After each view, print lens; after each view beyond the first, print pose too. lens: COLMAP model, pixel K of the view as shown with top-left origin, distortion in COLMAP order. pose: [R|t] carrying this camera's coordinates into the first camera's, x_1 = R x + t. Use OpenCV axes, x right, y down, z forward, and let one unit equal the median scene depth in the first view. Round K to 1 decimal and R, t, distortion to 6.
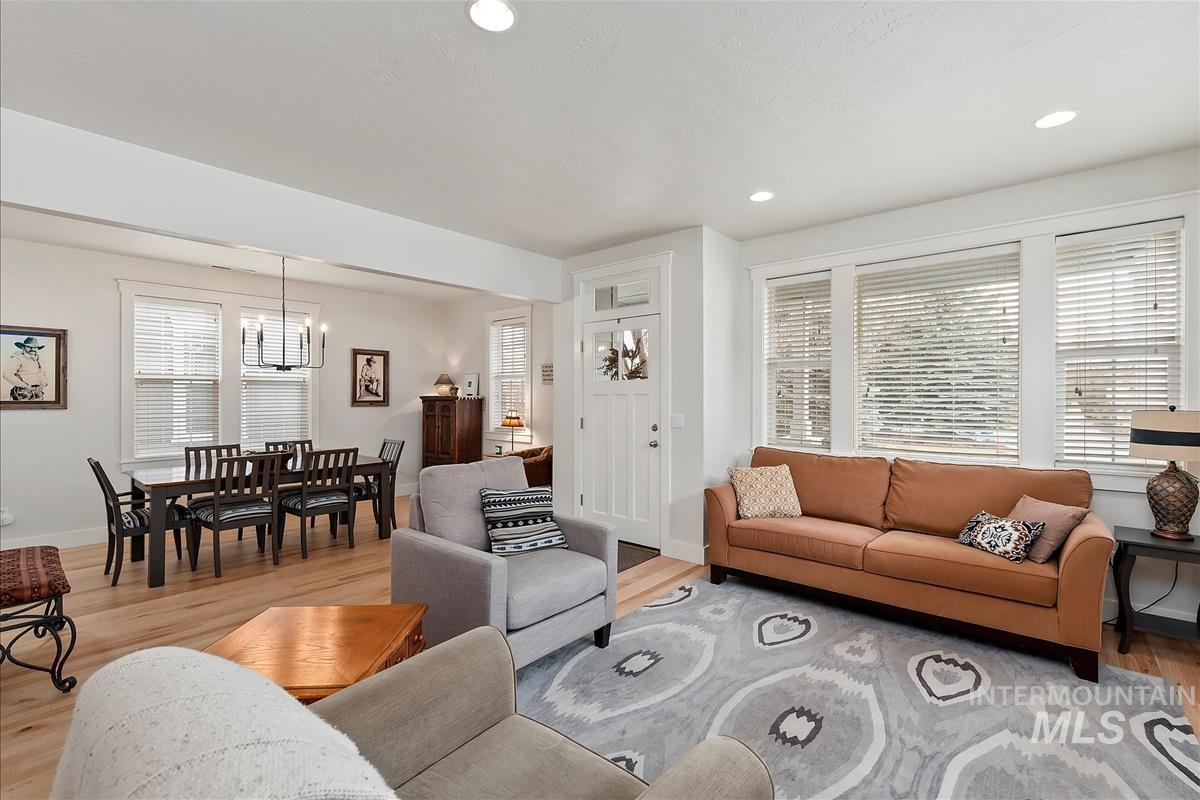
lens RADIAL K [[525.9, 0, 606.1], [0, 525.9, 396.4], [0, 0, 1]] dist [0.000369, -0.000538]
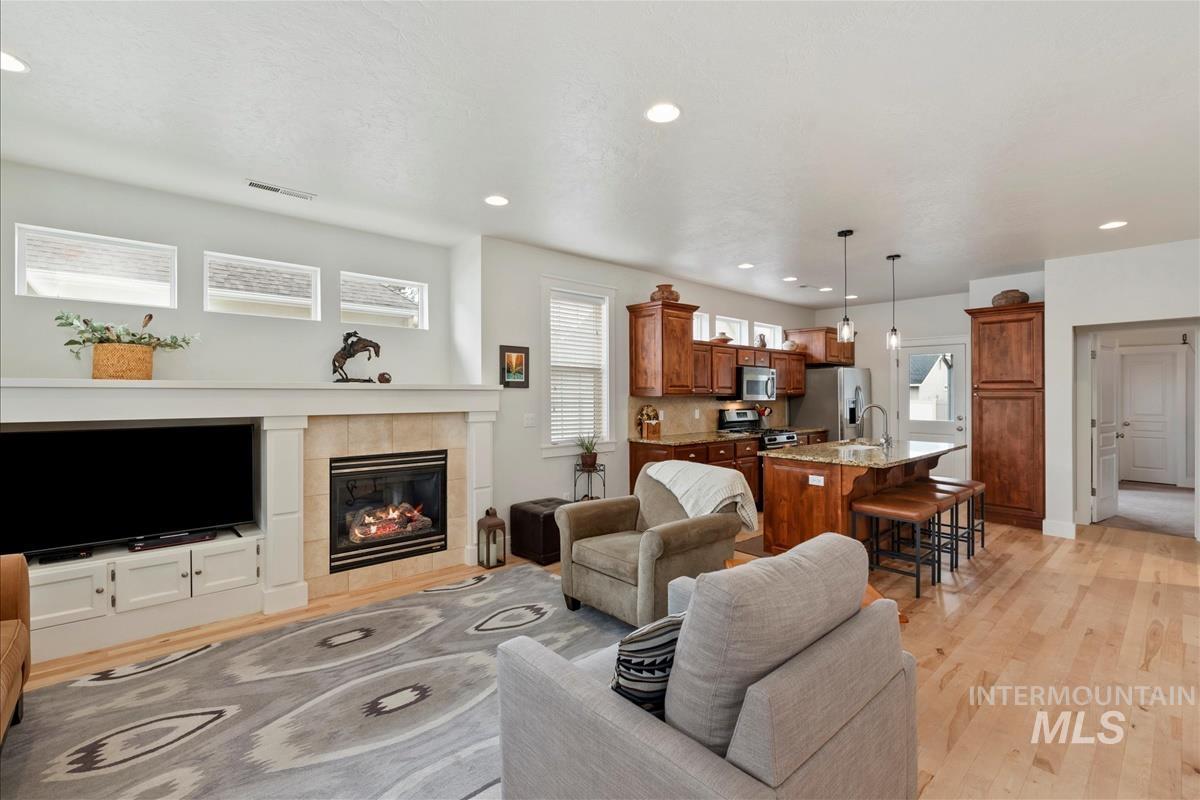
lens RADIAL K [[523.0, 0, 601.8], [0, 523.0, 393.5], [0, 0, 1]] dist [0.000630, -0.000280]
pose [[-0.991218, -0.000233, 0.132241, -0.092035], [-0.000289, 1.000000, -0.000404, -0.007333], [-0.132240, -0.000439, -0.991218, 0.900680]]
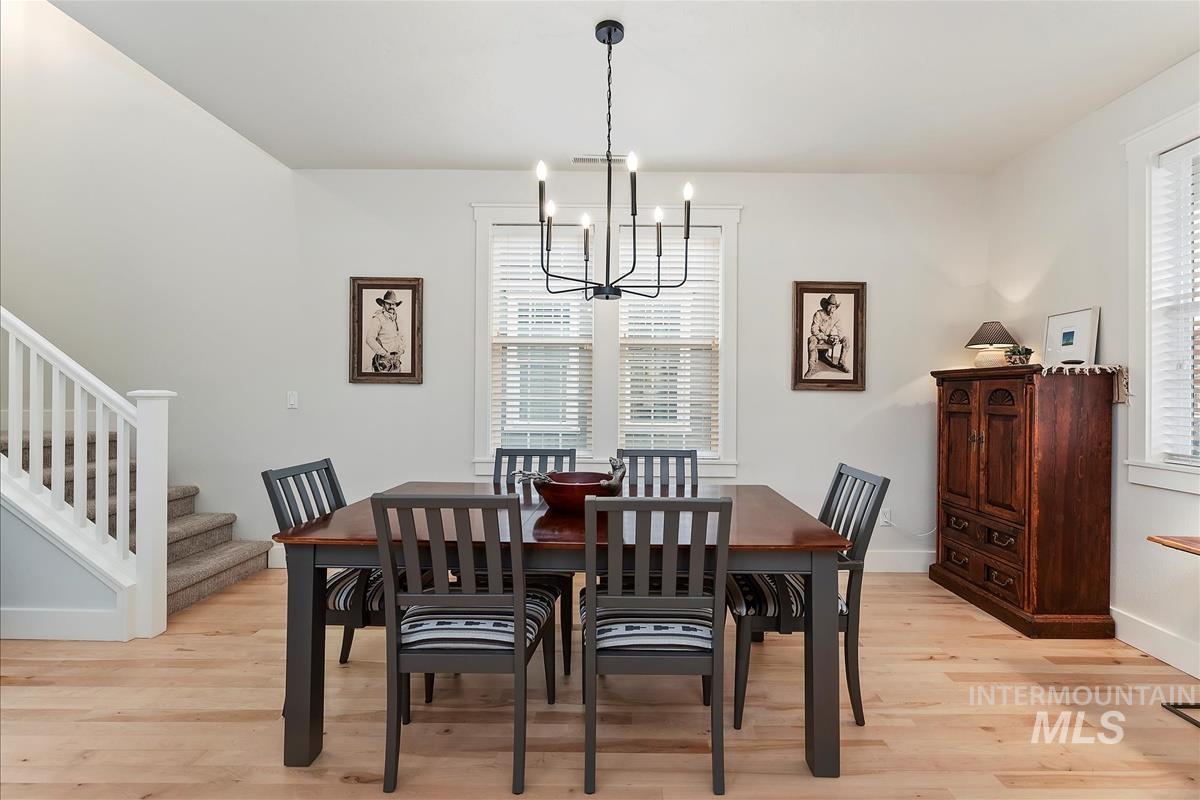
lens RADIAL K [[528.5, 0, 618.7], [0, 528.5, 392.4], [0, 0, 1]] dist [0.000144, -0.000061]
pose [[0.650391, 0.007948, -0.759558, -0.262071], [-0.010272, 0.999946, 0.001667, 0.031455], [0.759530, 0.006718, 0.650437, 0.710572]]
